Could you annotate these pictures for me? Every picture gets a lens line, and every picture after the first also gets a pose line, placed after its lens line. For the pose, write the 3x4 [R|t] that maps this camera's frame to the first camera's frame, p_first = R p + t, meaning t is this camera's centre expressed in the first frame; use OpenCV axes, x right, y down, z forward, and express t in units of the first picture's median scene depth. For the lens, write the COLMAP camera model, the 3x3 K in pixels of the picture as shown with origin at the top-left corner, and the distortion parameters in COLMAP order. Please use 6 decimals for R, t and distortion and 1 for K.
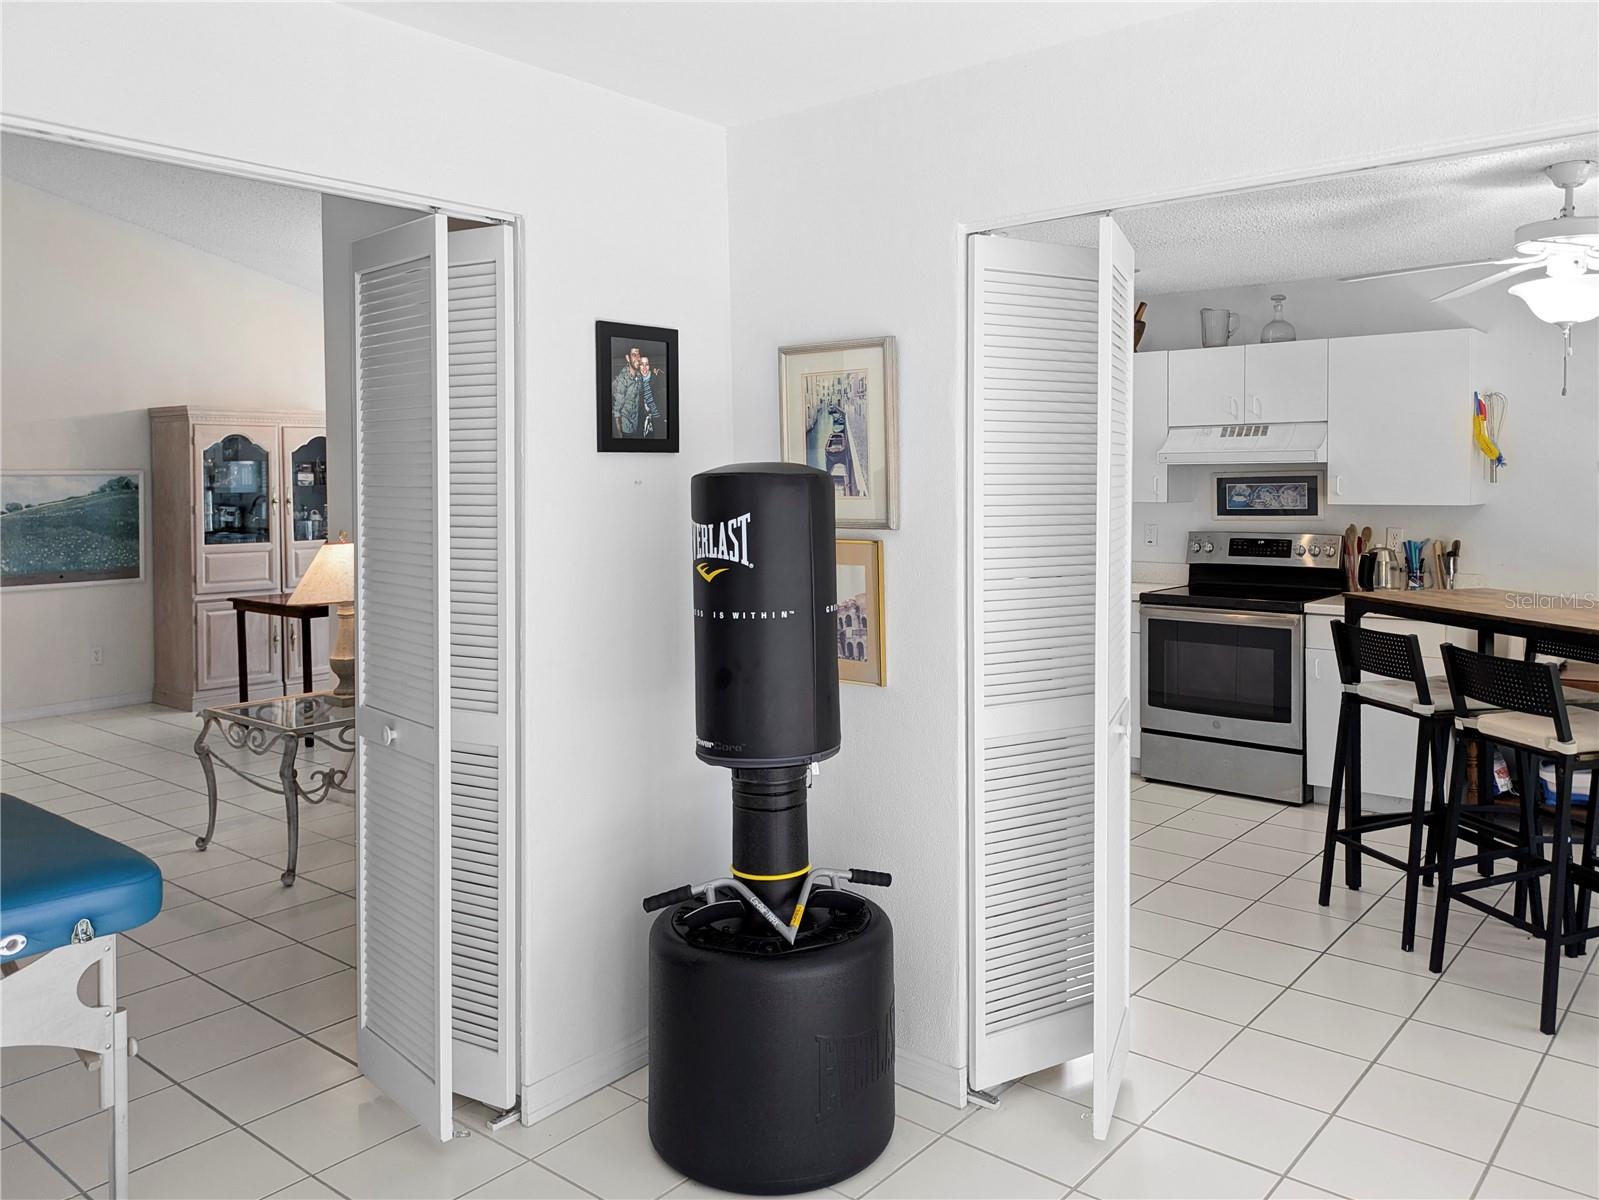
lens RADIAL K [[1220.6, 0, 797.1], [0, 1220.6, 498.9], [0, 0, 1]] dist [0.074443, -0.119784]
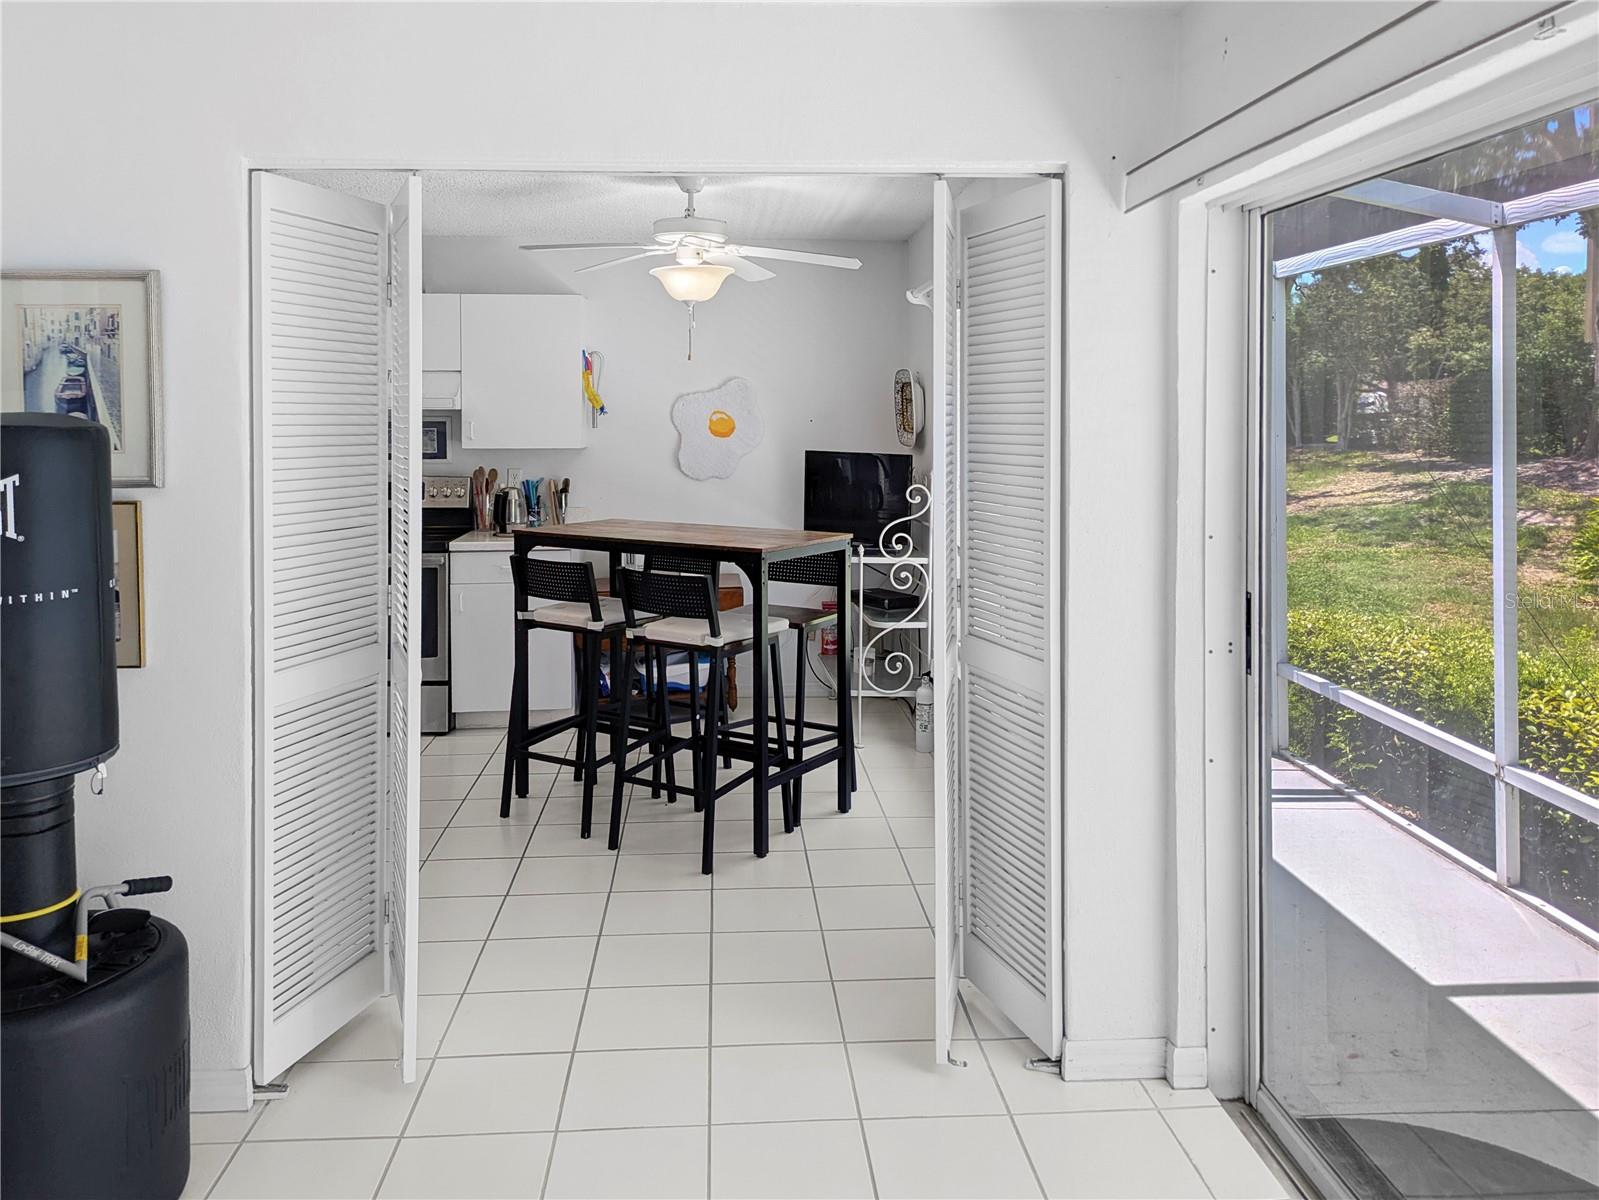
lens RADIAL K [[1245.2, 0, 797.4], [0, 1245.2, 411.7], [0, 0, 1]] dist [0.009829, -0.001016]
pose [[0.721300, 0.005675, 0.692599, -0.205243], [0.010281, 0.999769, -0.018899, -0.007842], [-0.692546, 0.020753, 0.721075, 0.023978]]
